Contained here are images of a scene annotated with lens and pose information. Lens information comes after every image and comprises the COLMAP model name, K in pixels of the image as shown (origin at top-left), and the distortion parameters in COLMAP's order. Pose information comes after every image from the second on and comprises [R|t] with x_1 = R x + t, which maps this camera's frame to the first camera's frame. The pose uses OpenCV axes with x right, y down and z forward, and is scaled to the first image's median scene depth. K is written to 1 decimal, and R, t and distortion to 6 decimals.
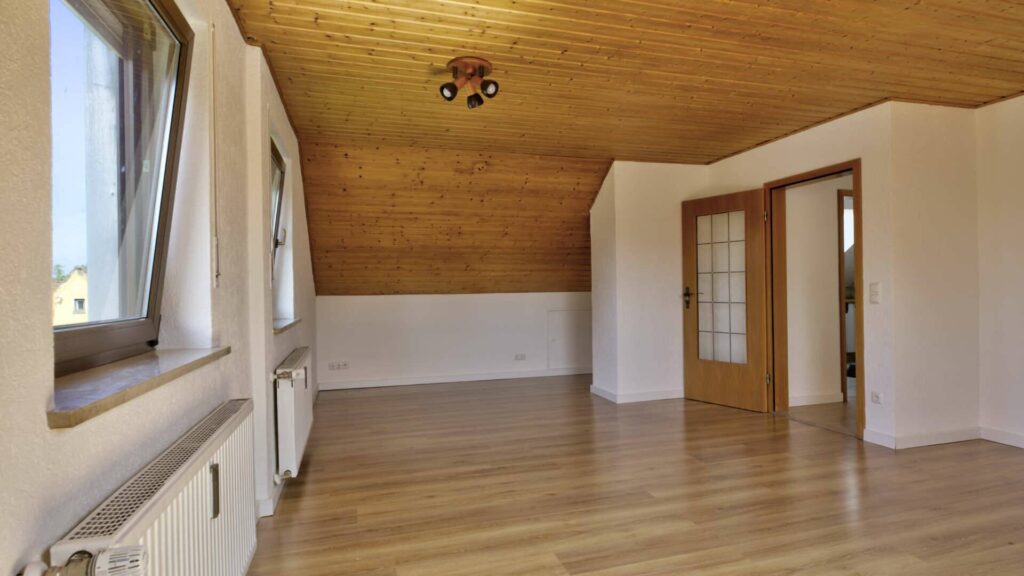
lens RADIAL K [[541.9, 0, 507.4], [0, 541.9, 288.1], [0, 0, 1]] dist [-0.002506, -0.000145]
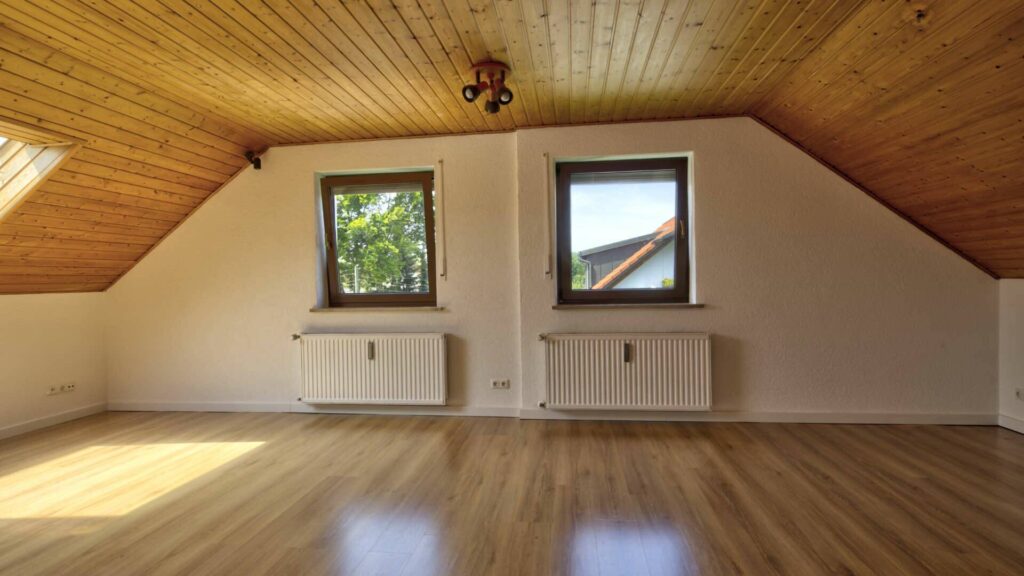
lens RADIAL K [[468.4, 0, 511.0], [0, 468.4, 288.4], [0, 0, 1]] dist [0.002392, -0.000357]
pose [[-0.387839, 0.036588, -0.921001, 0.688060], [0.023046, 0.999284, 0.029993, -0.006943], [0.921439, -0.009593, -0.388405, 1.245537]]
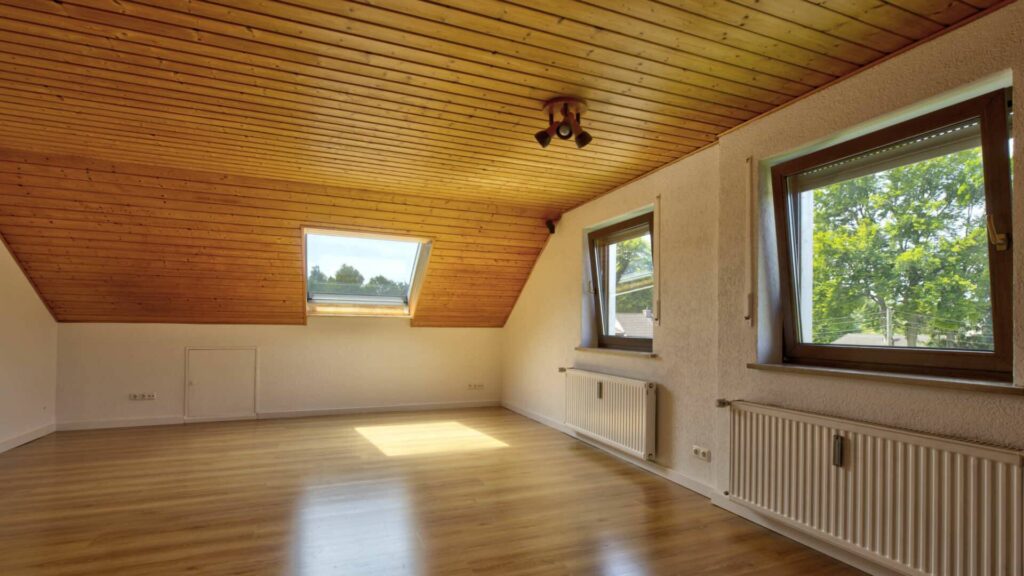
lens RADIAL K [[468.4, 0, 532.1], [0, 468.4, 318.9], [0, 0, 1]] dist [0.002392, -0.000357]
pose [[-0.989621, 0.001979, -0.143687, 0.104388], [0.003664, 0.999928, -0.011465, 0.001178], [0.143654, -0.011873, -0.989557, 1.667095]]
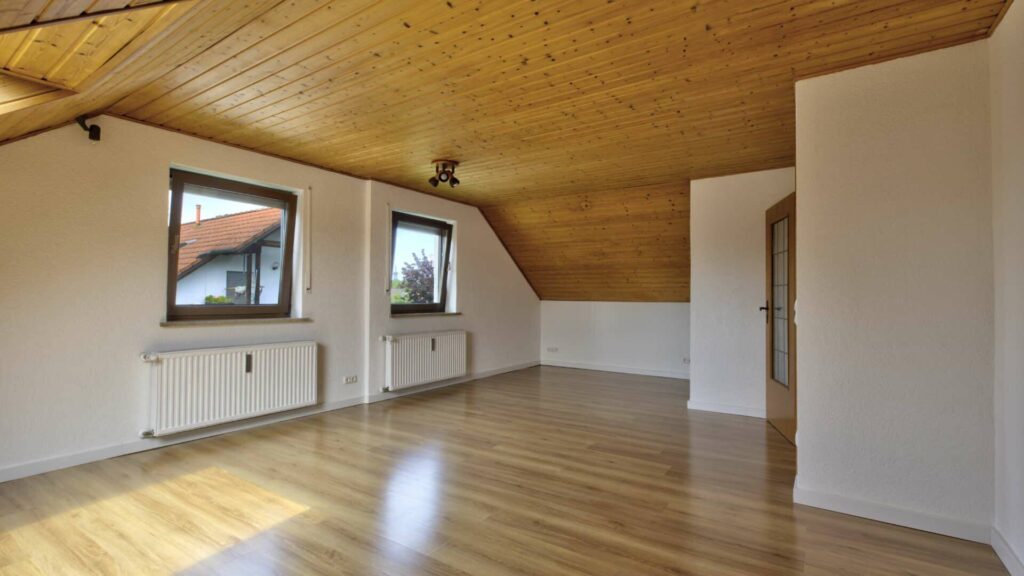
lens RADIAL K [[468.4, 0, 516.1], [0, 468.4, 293.6], [0, 0, 1]] dist [0.002392, -0.000357]
pose [[0.643566, 0.017894, -0.765182, 1.053826], [-0.022287, 0.999741, 0.004635, -0.015231], [0.765066, 0.014071, 0.643798, 0.225235]]
